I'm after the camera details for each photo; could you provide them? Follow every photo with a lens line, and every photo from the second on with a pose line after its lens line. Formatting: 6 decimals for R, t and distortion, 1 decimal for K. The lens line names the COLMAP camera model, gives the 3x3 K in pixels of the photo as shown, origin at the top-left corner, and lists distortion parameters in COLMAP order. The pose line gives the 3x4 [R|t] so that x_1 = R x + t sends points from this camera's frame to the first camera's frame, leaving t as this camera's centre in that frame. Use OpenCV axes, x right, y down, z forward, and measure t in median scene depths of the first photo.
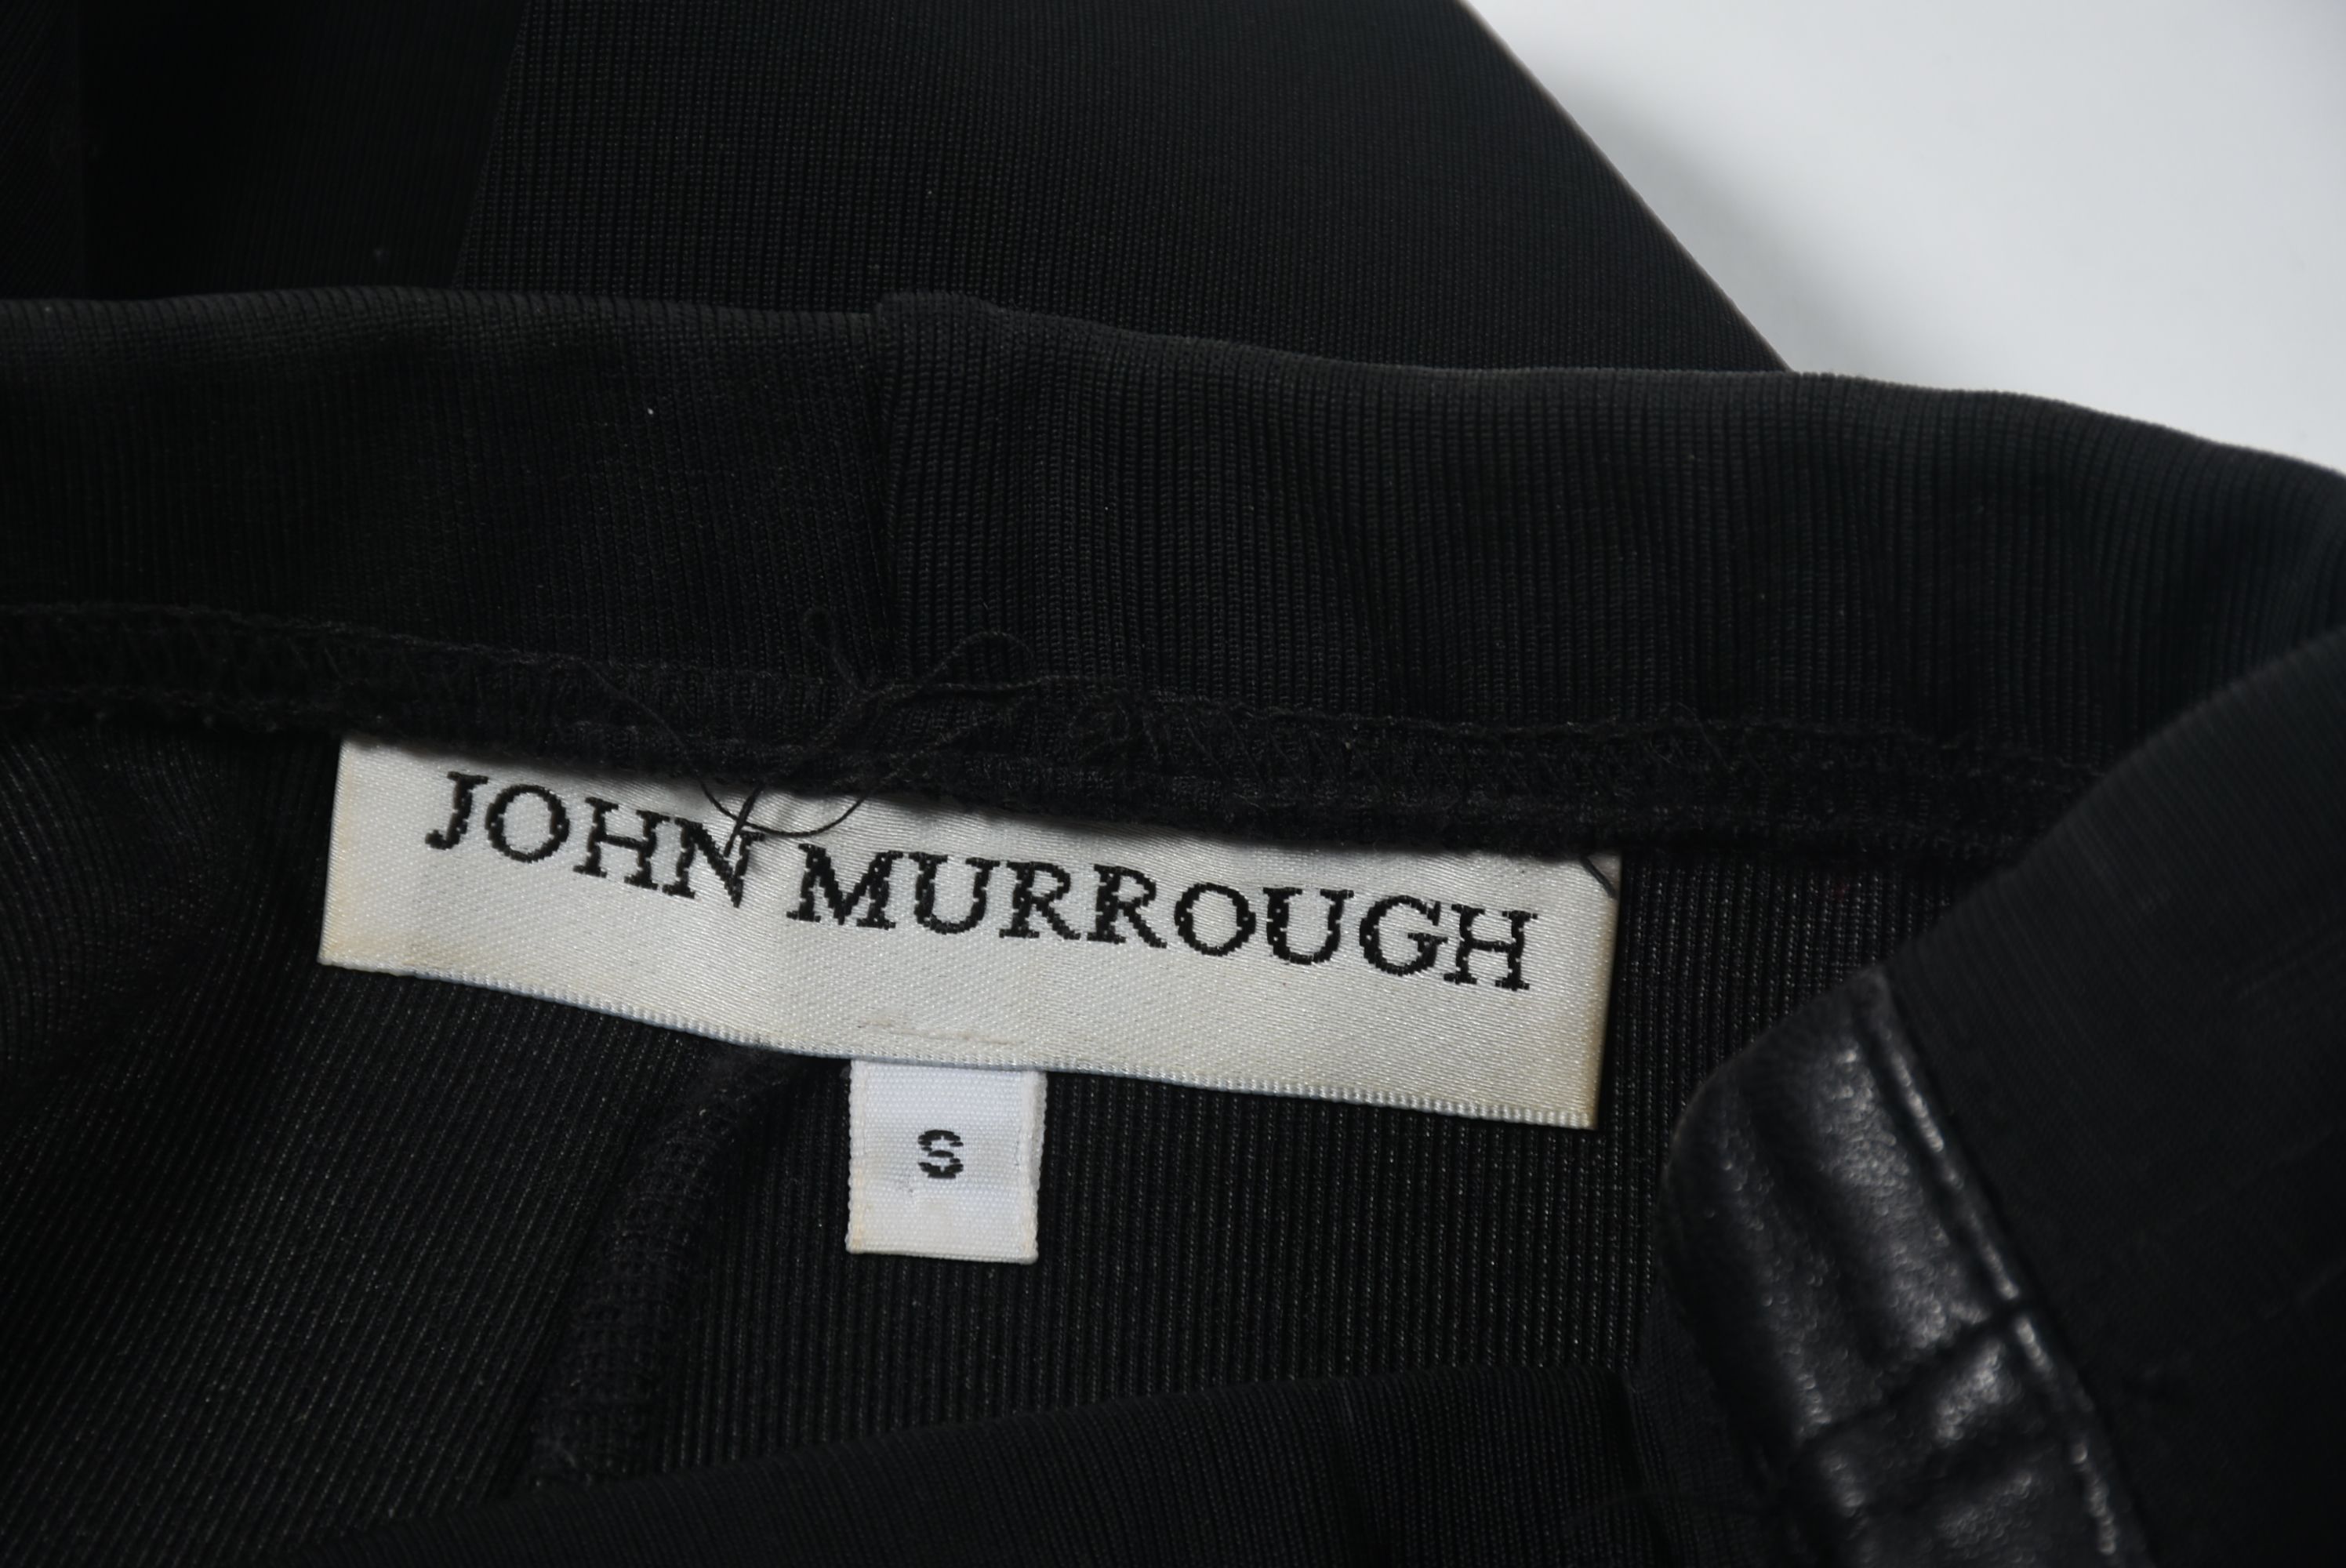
lens RADIAL K [[14292.3, 0, 1172.4], [0, 14292.3, 780.7], [0, 0, 1]] dist [-5.506686, 0.000000]
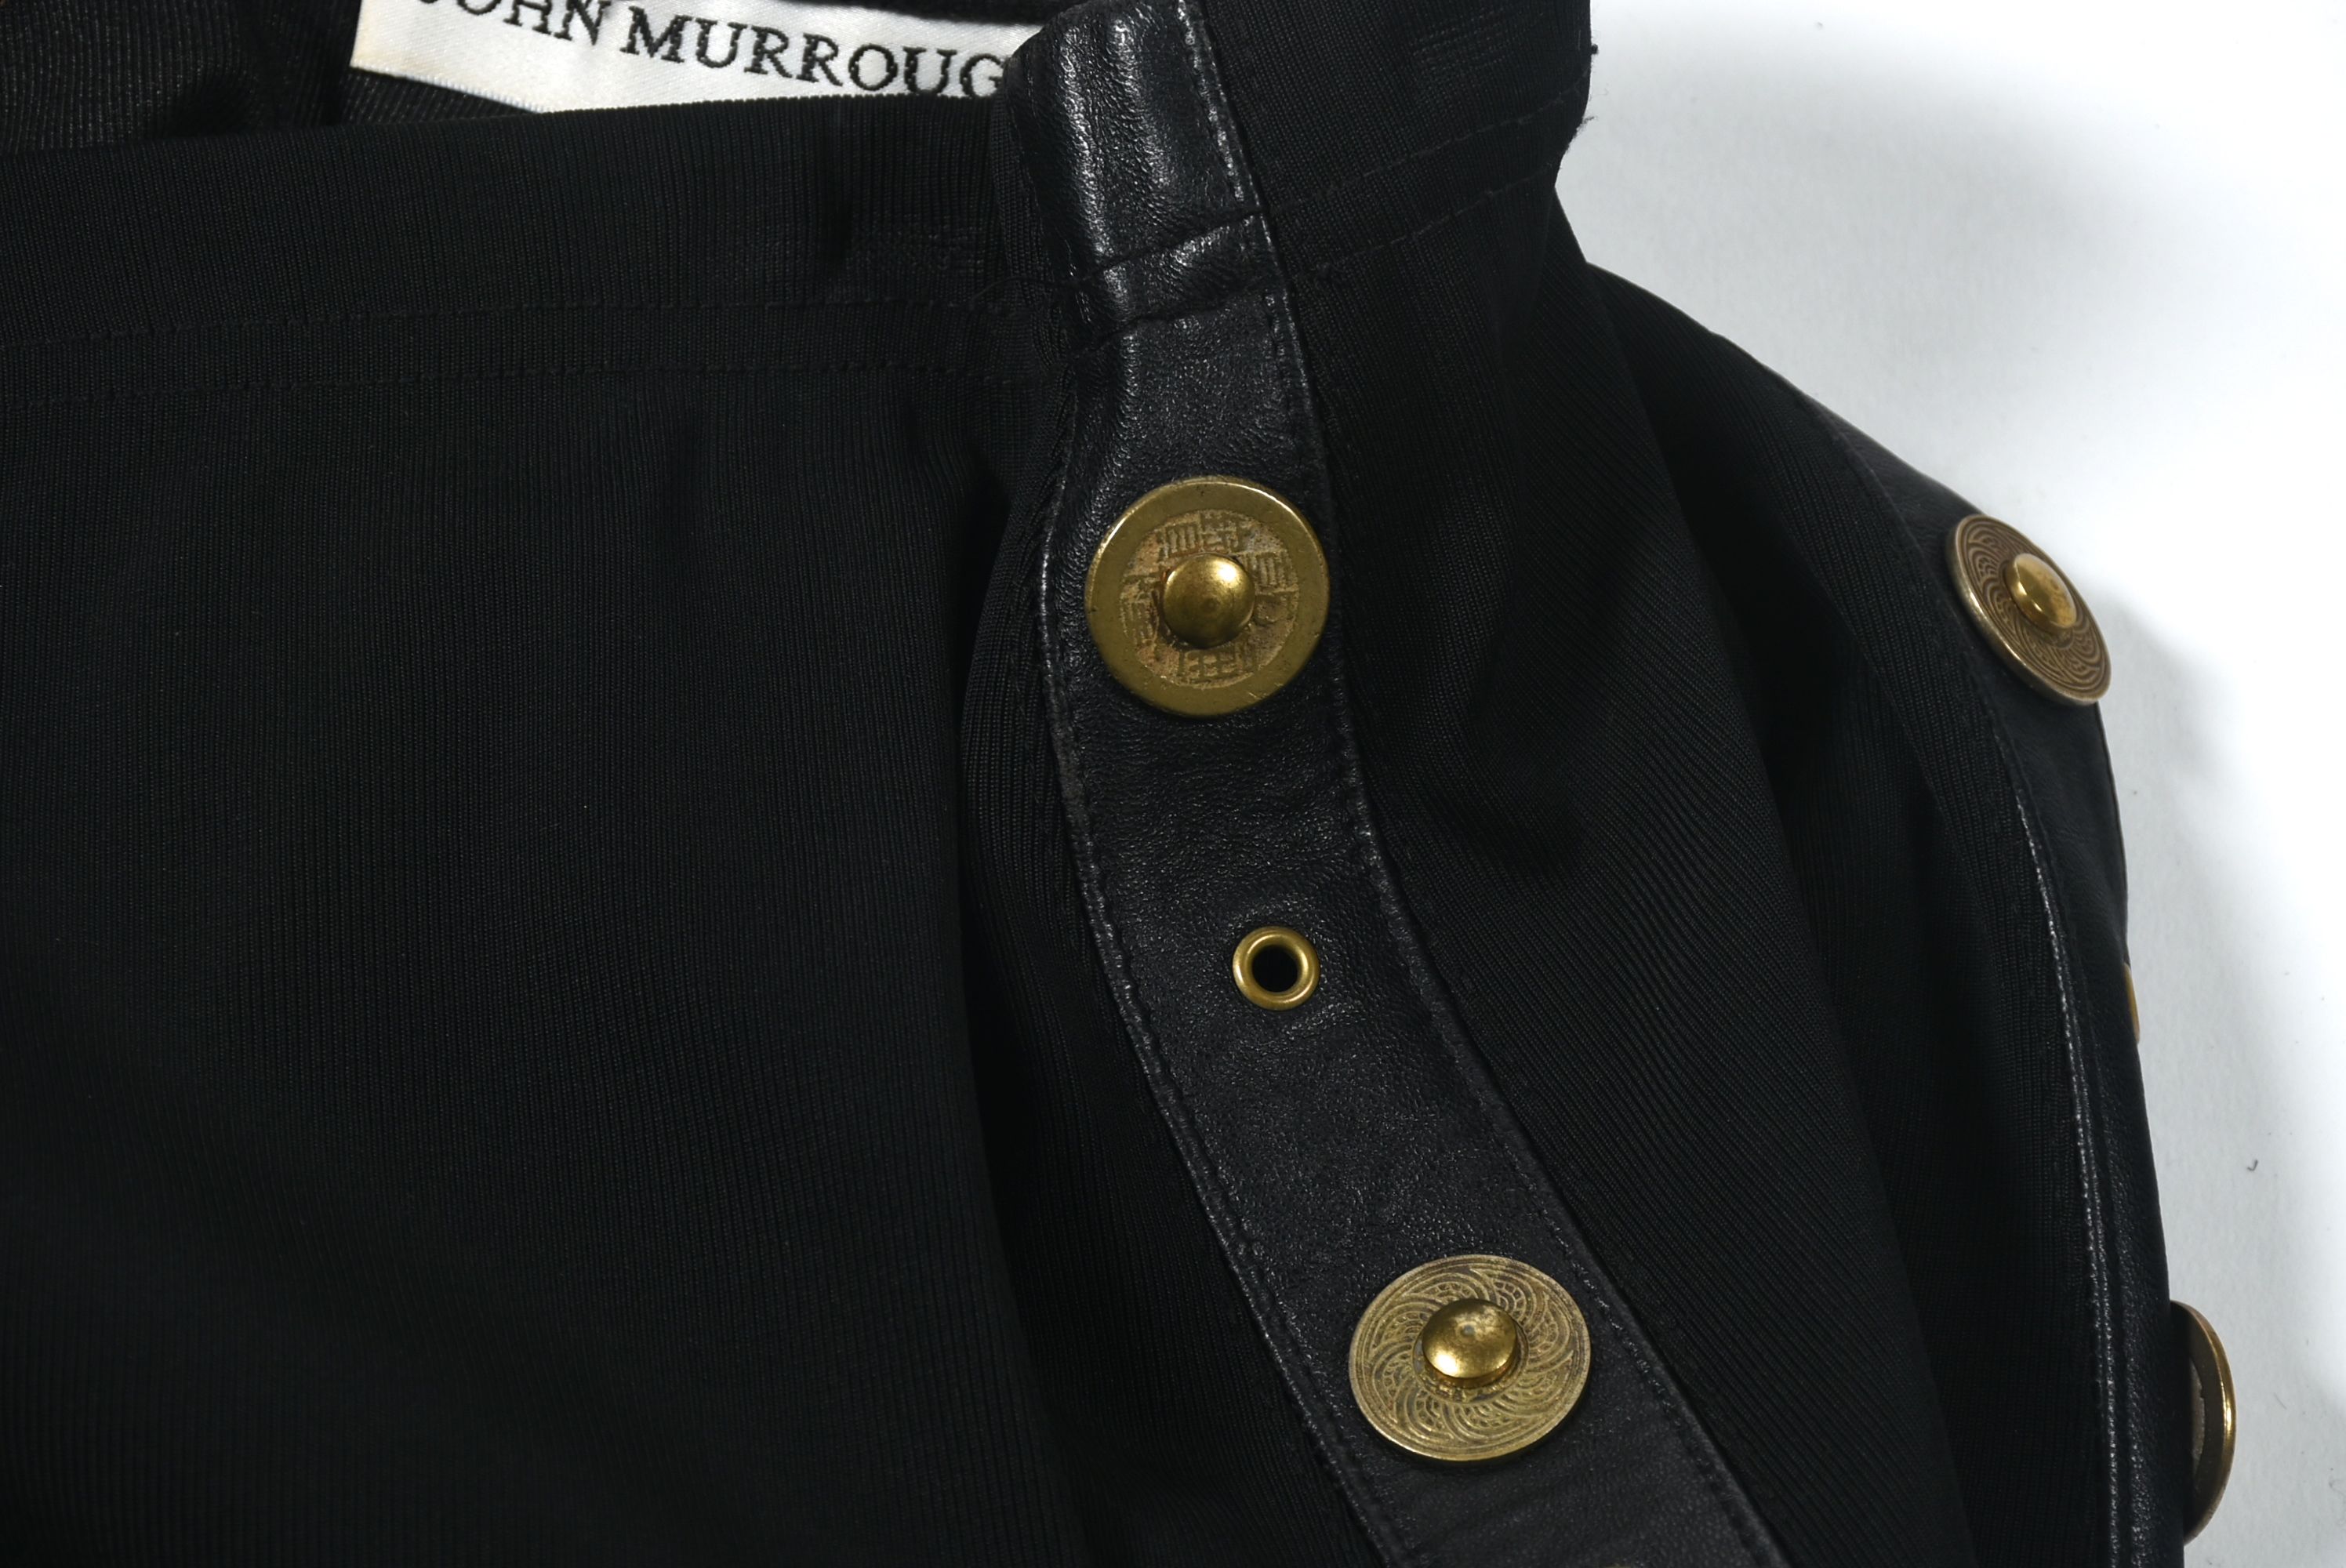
lens RADIAL K [[6671.5, 0, 1172.6], [0, 6671.5, 784.5], [0, 0, 1]] dist [0.023472, 0.000000]
pose [[0.994917, 0.083950, 0.055618, 0.001458], [-0.089299, 0.990776, 0.101929, 0.009417], [-0.046548, -0.106378, 0.993236, 0.203772]]
